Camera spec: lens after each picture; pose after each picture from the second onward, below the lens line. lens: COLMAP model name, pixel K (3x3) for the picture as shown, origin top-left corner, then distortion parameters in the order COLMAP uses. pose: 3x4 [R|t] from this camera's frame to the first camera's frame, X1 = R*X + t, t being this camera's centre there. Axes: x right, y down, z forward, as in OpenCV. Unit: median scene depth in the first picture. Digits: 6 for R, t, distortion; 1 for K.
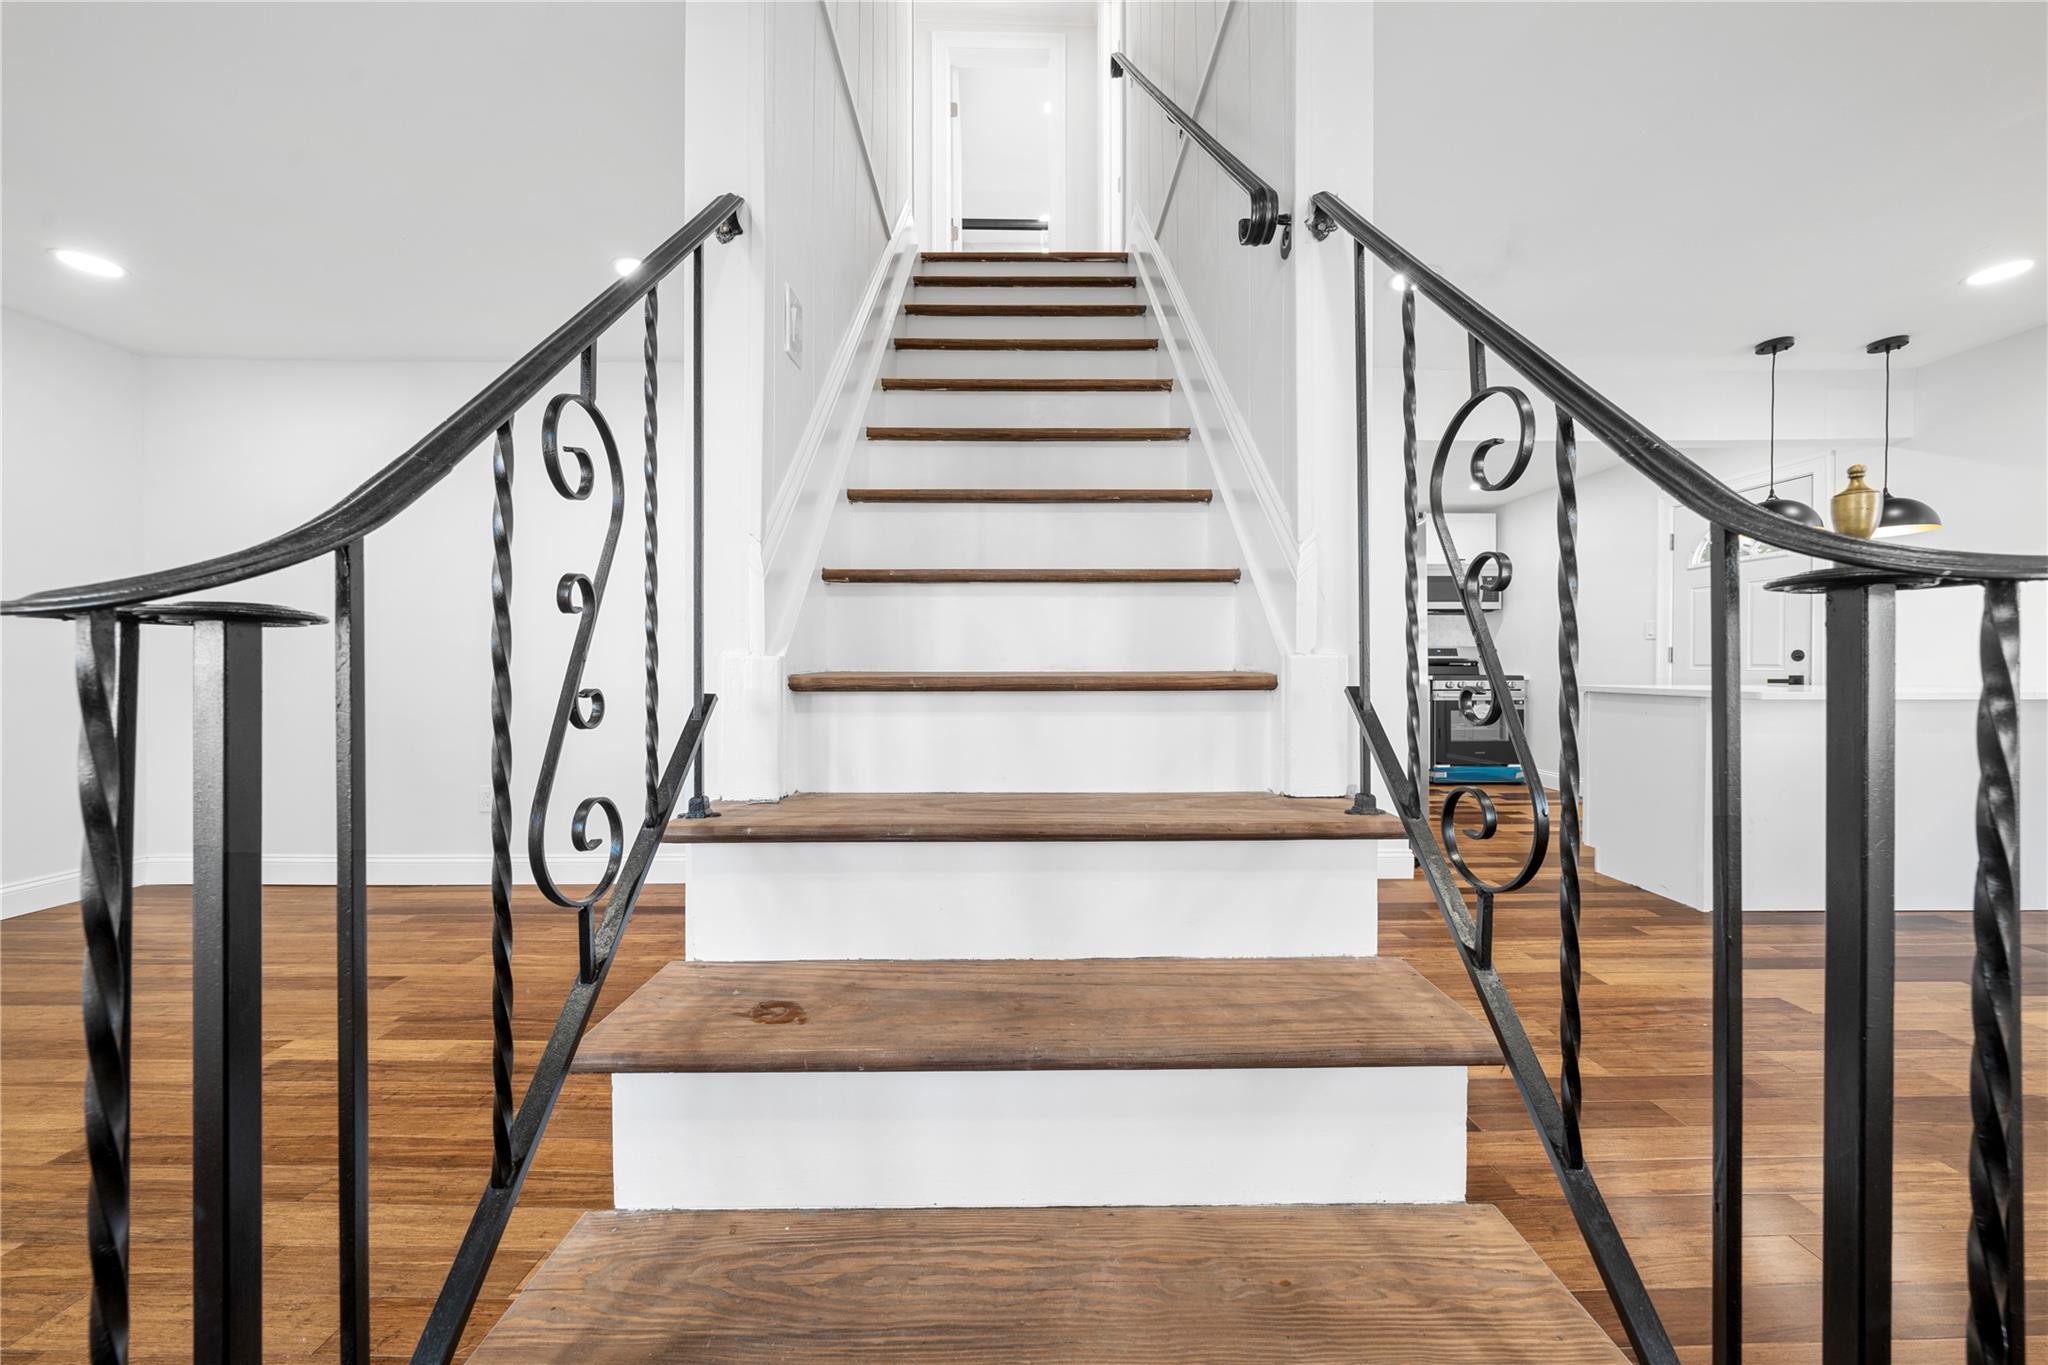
lens RADIAL K [[701.8, 0, 1028.2], [0, 701.8, 670.1], [0, 0, 1]] dist [-0.000333, 0.000033]
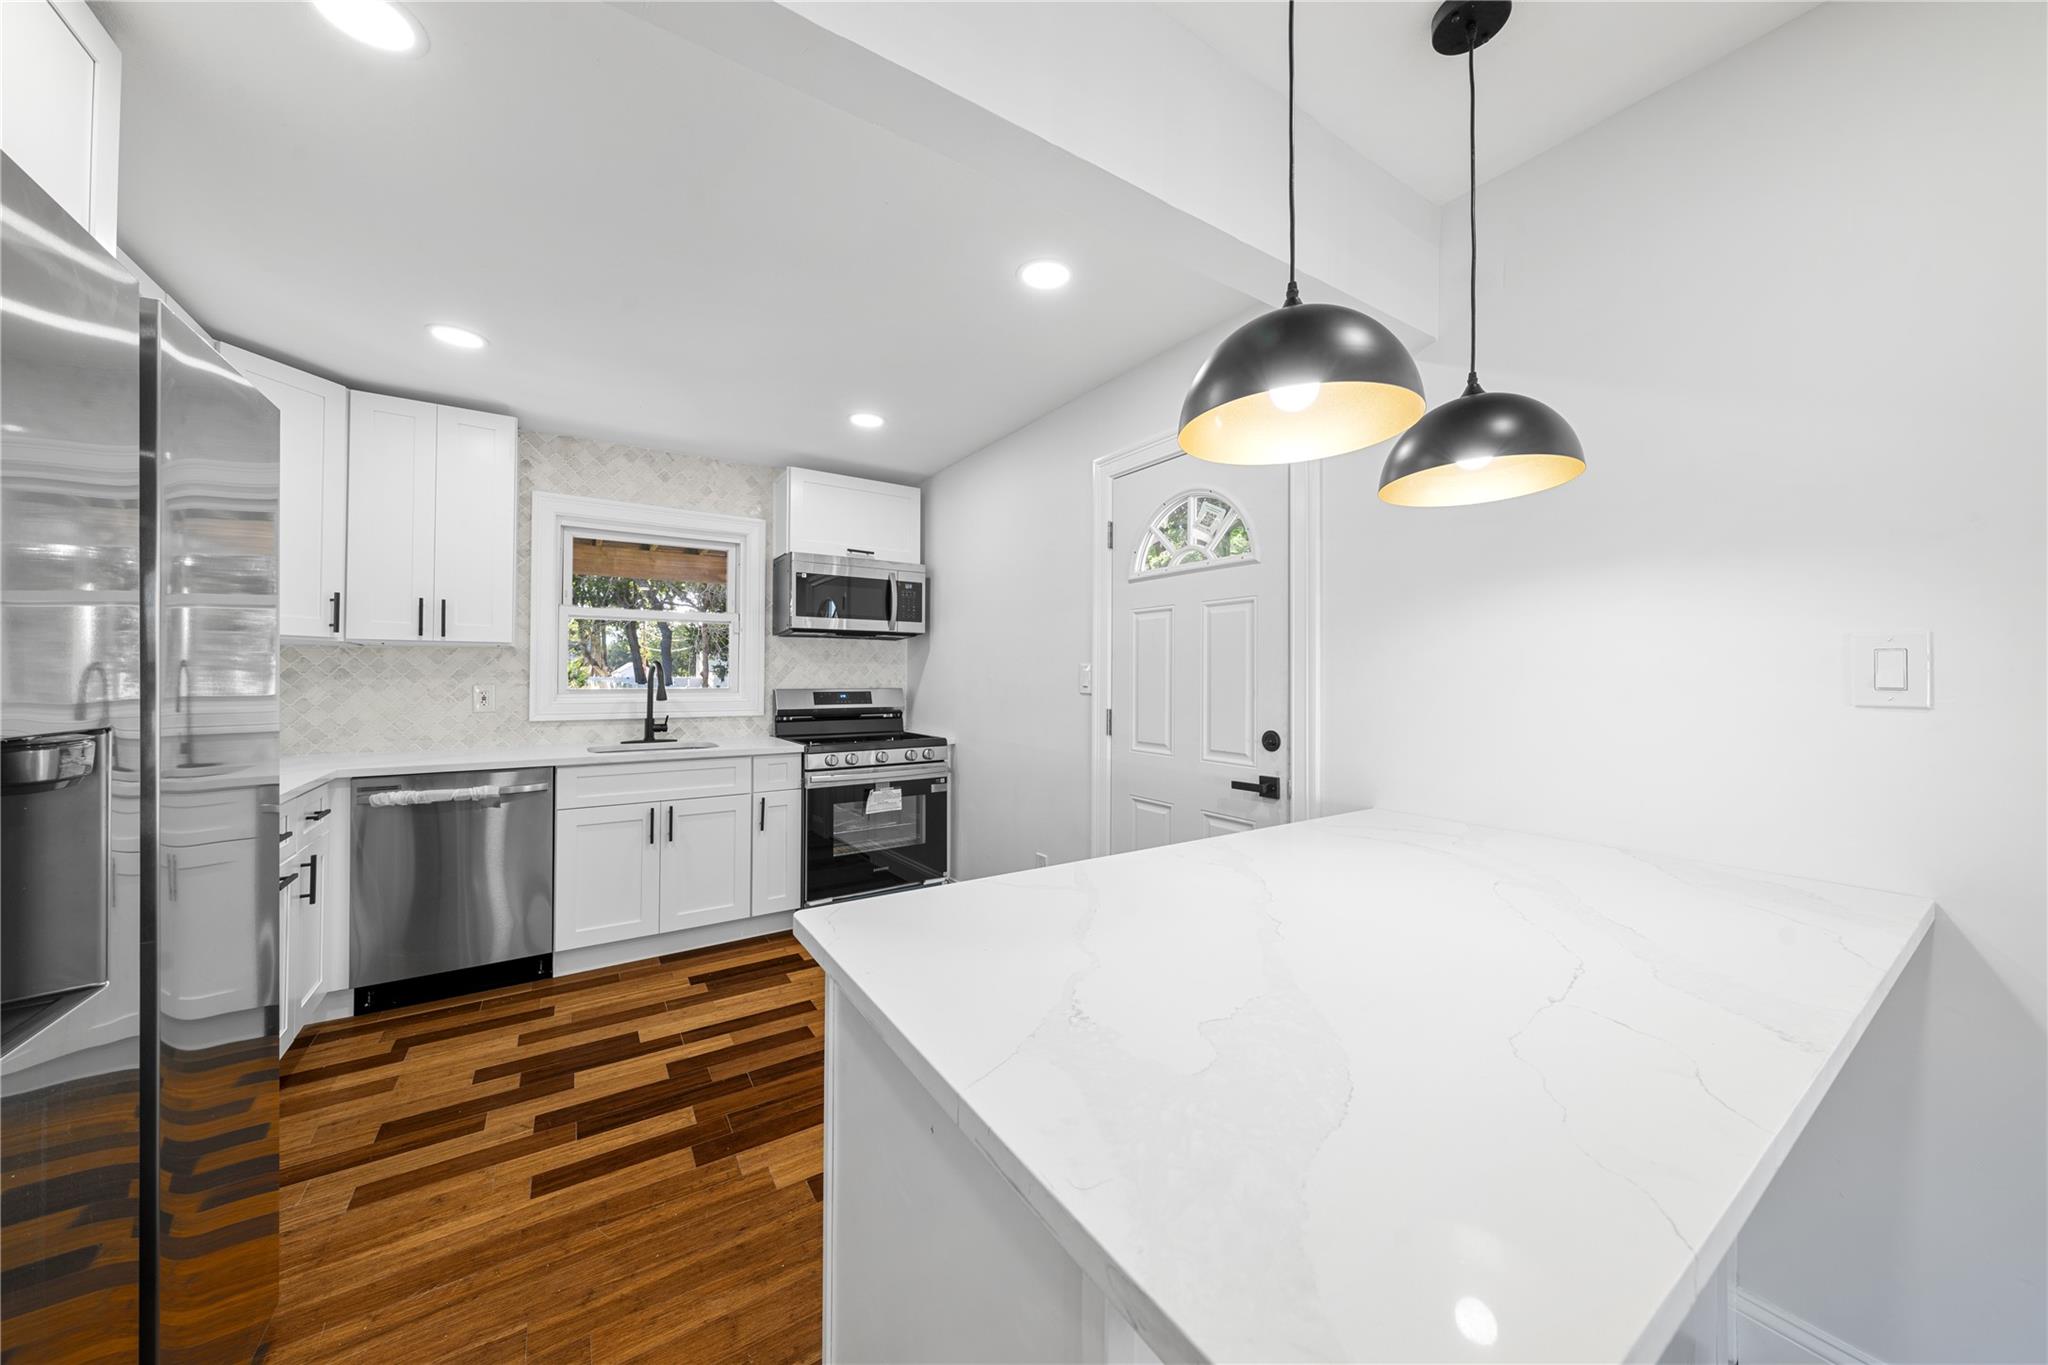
lens RADIAL K [[697.5, 0, 1021.9], [0, 697.5, 670.1], [0, 0, 1]] dist [-0.000782, -0.000023]
pose [[0.841596, 0.006991, 0.540062, 0.530094], [0.000748, 0.999900, -0.014109, -0.057593], [-0.540107, 0.012278, 0.841507, 0.536956]]
